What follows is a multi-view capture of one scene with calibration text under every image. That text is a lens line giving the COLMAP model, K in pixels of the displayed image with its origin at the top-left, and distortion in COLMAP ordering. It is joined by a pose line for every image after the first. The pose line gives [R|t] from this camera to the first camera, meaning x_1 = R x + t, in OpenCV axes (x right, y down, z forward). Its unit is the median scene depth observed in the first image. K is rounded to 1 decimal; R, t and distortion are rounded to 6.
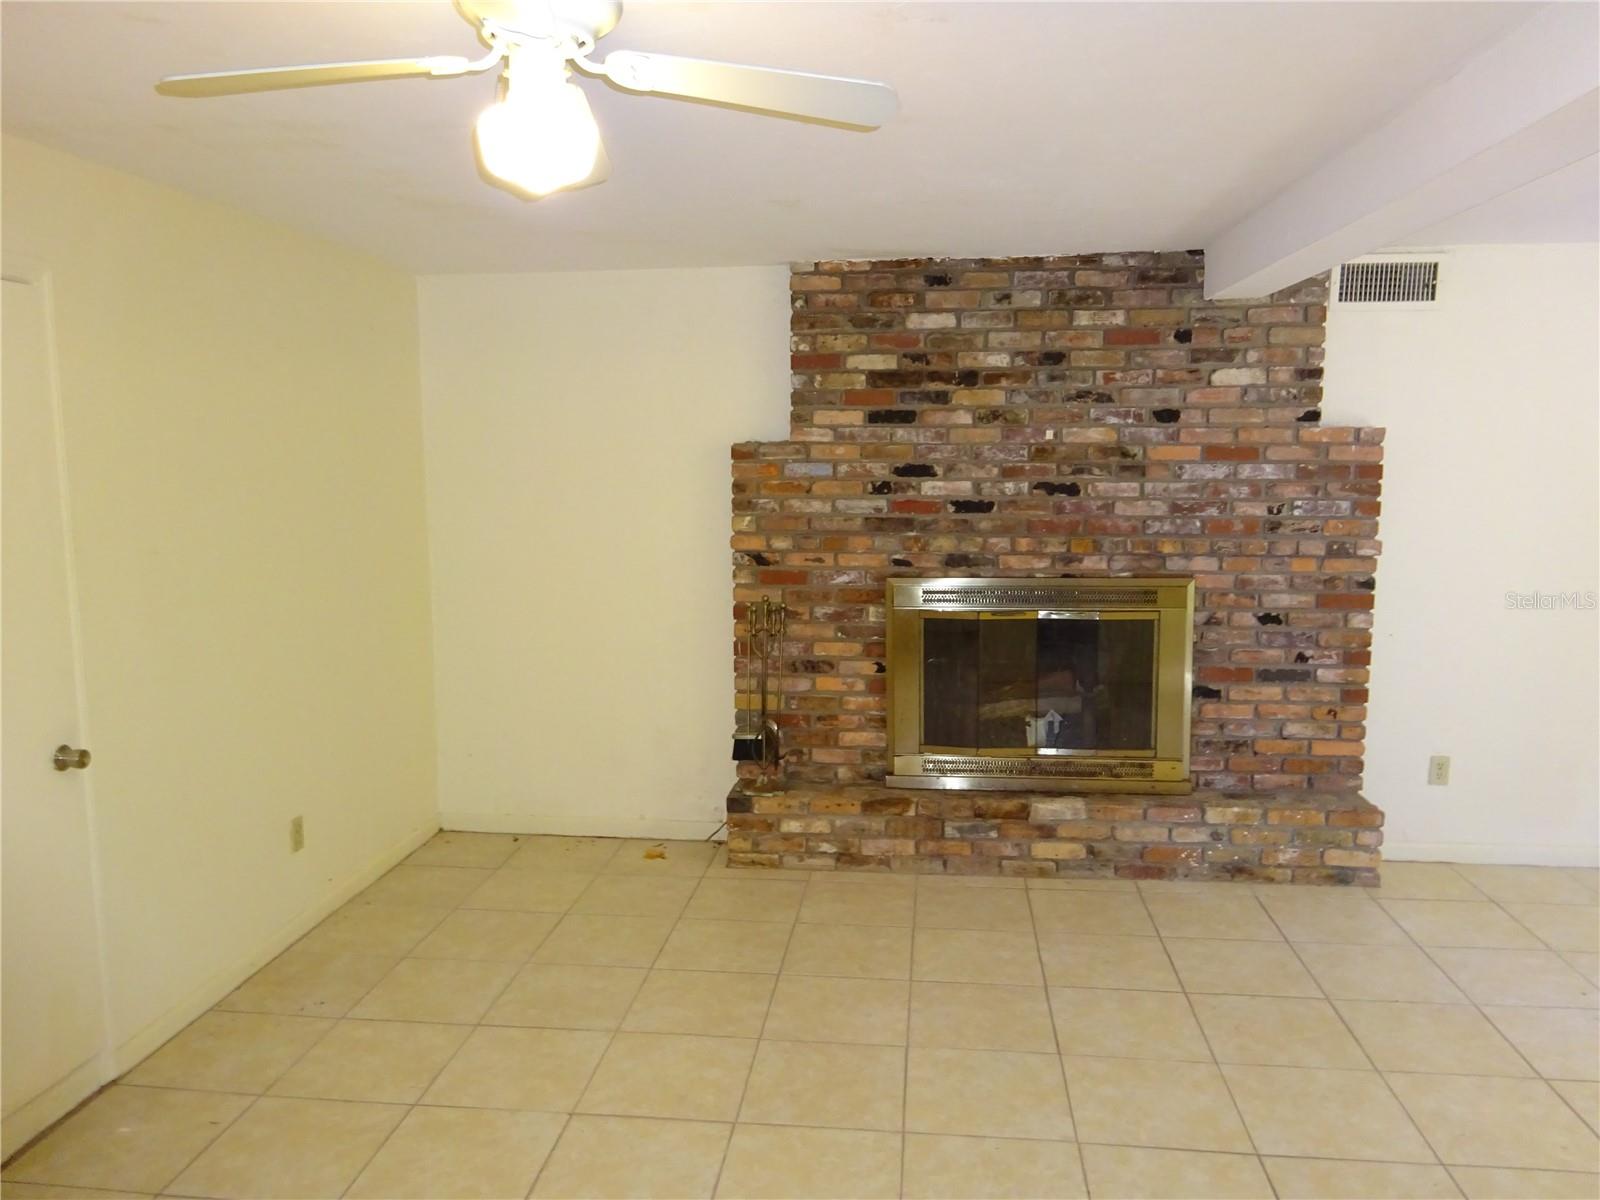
lens RADIAL K [[1189.7, 0, 800.0], [0, 1189.7, 600.0], [0, 0, 1]] dist [0.000405, 0.001118]
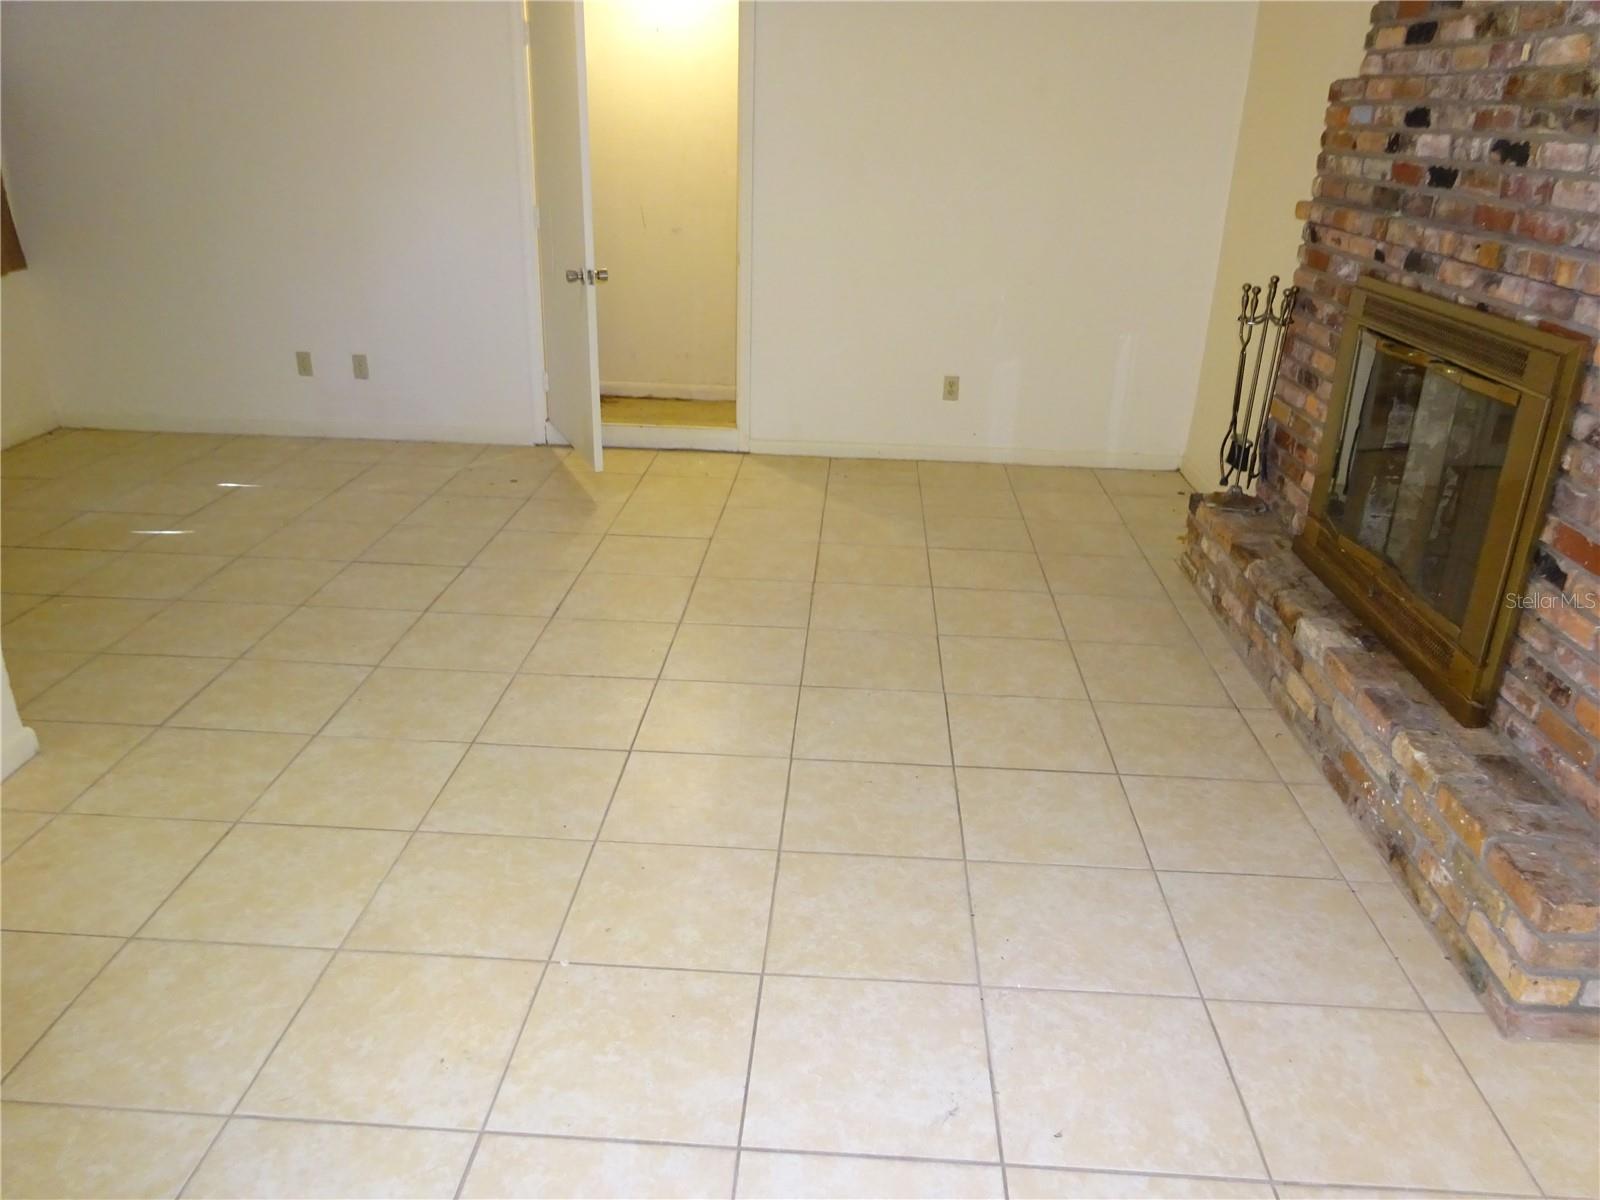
lens RADIAL K [[1190.7, 0, 800.9], [0, 1190.7, 596.1], [0, 0, 1]] dist [0.024923, -0.034189]
pose [[0.054108, 0.379972, -0.923414, 0.825376], [-0.151604, 0.917174, 0.368521, -0.057232], [0.986959, 0.120053, 0.107232, 0.623117]]
